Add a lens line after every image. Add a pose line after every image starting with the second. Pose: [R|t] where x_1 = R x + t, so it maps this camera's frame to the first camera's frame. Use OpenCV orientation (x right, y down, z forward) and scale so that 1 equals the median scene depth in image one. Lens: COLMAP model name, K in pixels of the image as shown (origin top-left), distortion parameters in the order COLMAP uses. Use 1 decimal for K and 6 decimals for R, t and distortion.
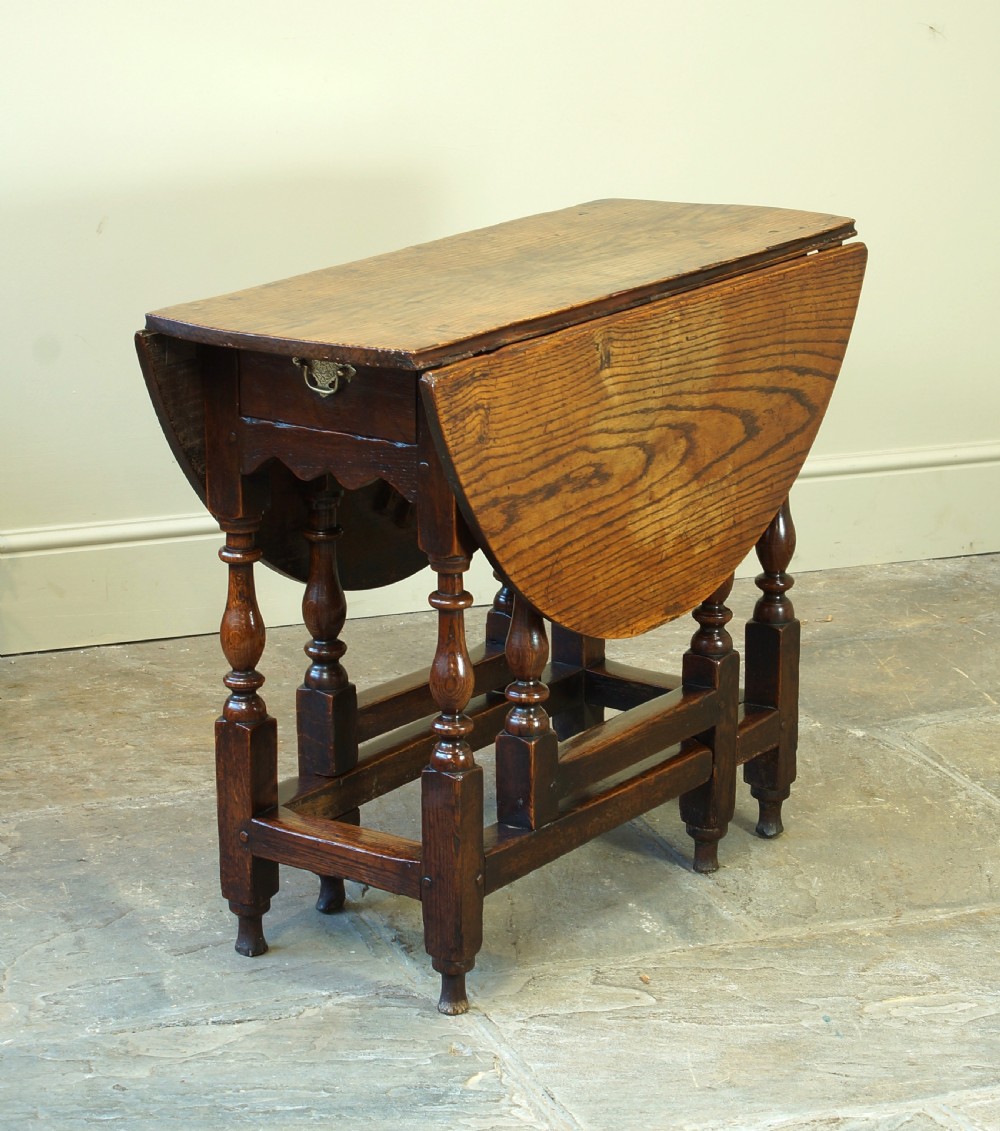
lens RADIAL K [[3166.1, 0, 500.0], [0, 3166.1, 565.5], [0, 0, 1]] dist [-0.036641, -0.399378]
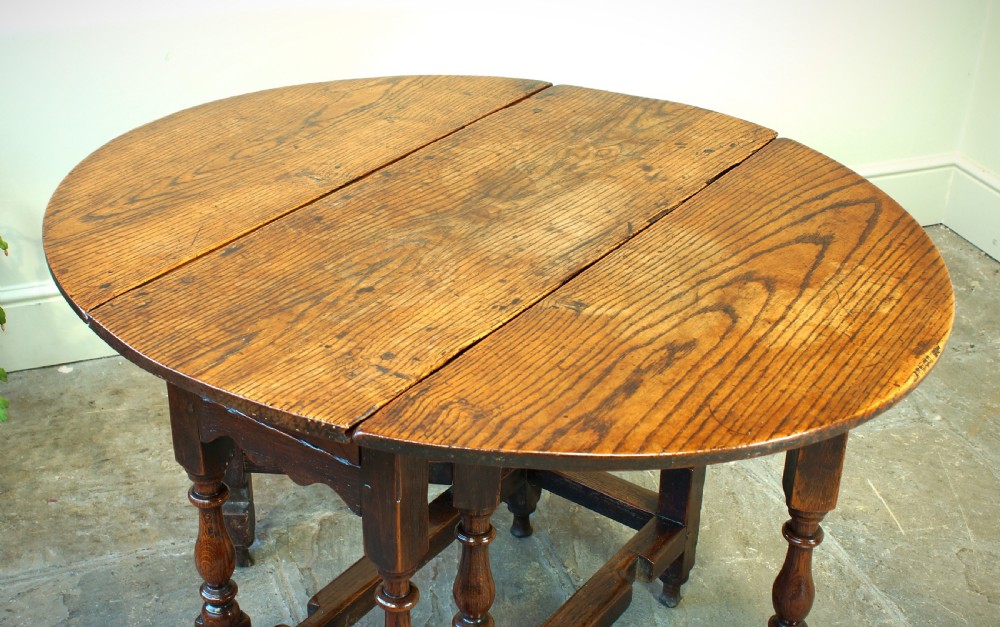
lens RADIAL K [[1336.3, 0, 452.8], [0, 1336.3, 297.8], [0, 0, 1]] dist [-0.069189, 0.076909]
pose [[0.999429, 0.021100, -0.026387, 0.010916], [-0.015116, 0.977738, 0.209286, -0.161030], [0.030216, -0.208768, 0.977498, 0.563536]]
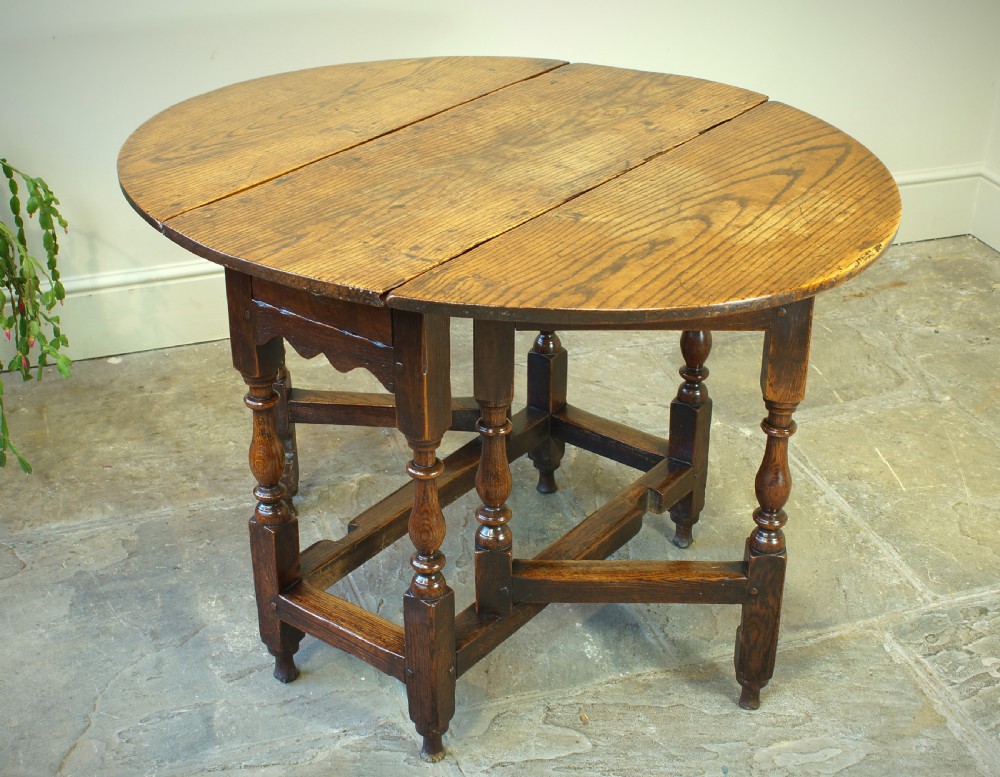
lens RADIAL K [[1475.2, 0, 501.4], [0, 1475.2, 402.0], [0, 0, 1]] dist [-0.060085, -0.013759]
pose [[0.999466, 0.016898, -0.027956, 0.026328], [-0.010576, 0.977105, 0.212493, -0.122704], [0.030907, -0.212083, 0.976763, 0.435094]]
